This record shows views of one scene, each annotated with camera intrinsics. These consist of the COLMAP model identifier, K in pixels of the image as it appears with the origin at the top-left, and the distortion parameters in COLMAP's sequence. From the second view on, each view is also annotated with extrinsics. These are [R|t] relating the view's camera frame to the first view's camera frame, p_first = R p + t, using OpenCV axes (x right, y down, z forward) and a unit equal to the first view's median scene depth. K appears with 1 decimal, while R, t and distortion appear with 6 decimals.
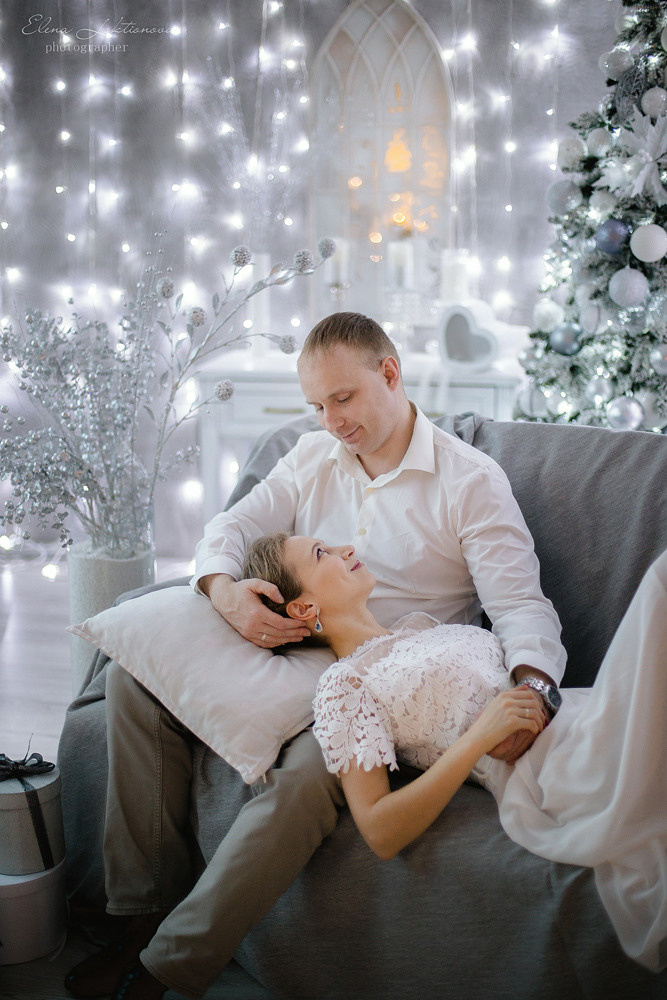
lens RADIAL K [[1399.5, 0, 333.5], [0, 1399.5, 500.0], [0, 0, 1]] dist [-0.088011, 0.077531]
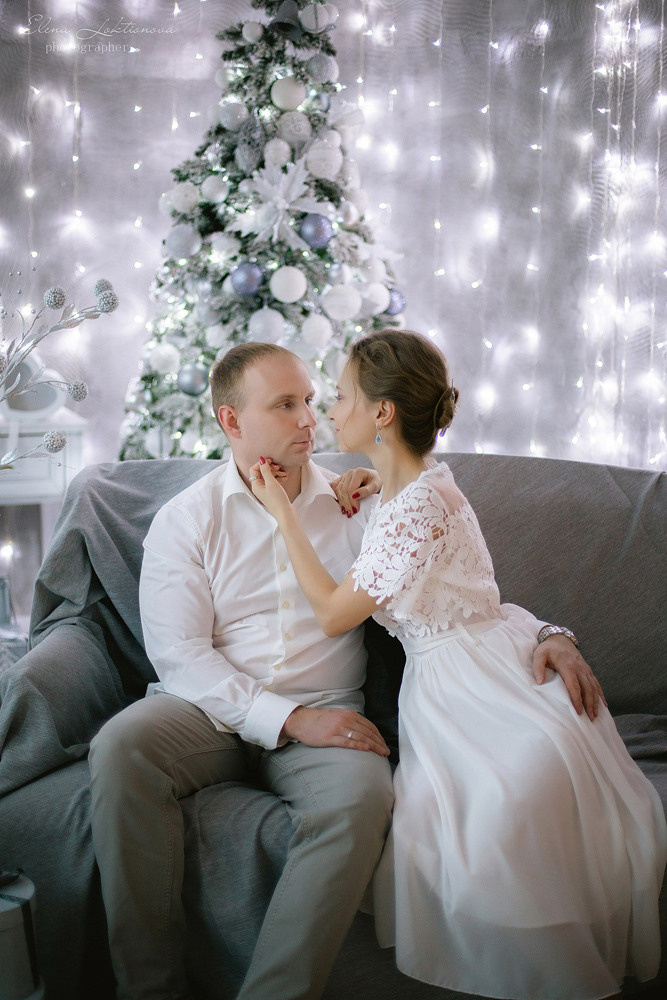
lens RADIAL K [[1399.5, 0, 333.5], [0, 1399.5, 500.0], [0, 0, 1]] dist [-0.088011, 0.077531]
pose [[0.840888, -0.087789, 0.534042, -0.248590], [0.107034, 0.994242, -0.005093, -0.009314], [-0.530520, 0.061443, 0.845443, 0.069233]]
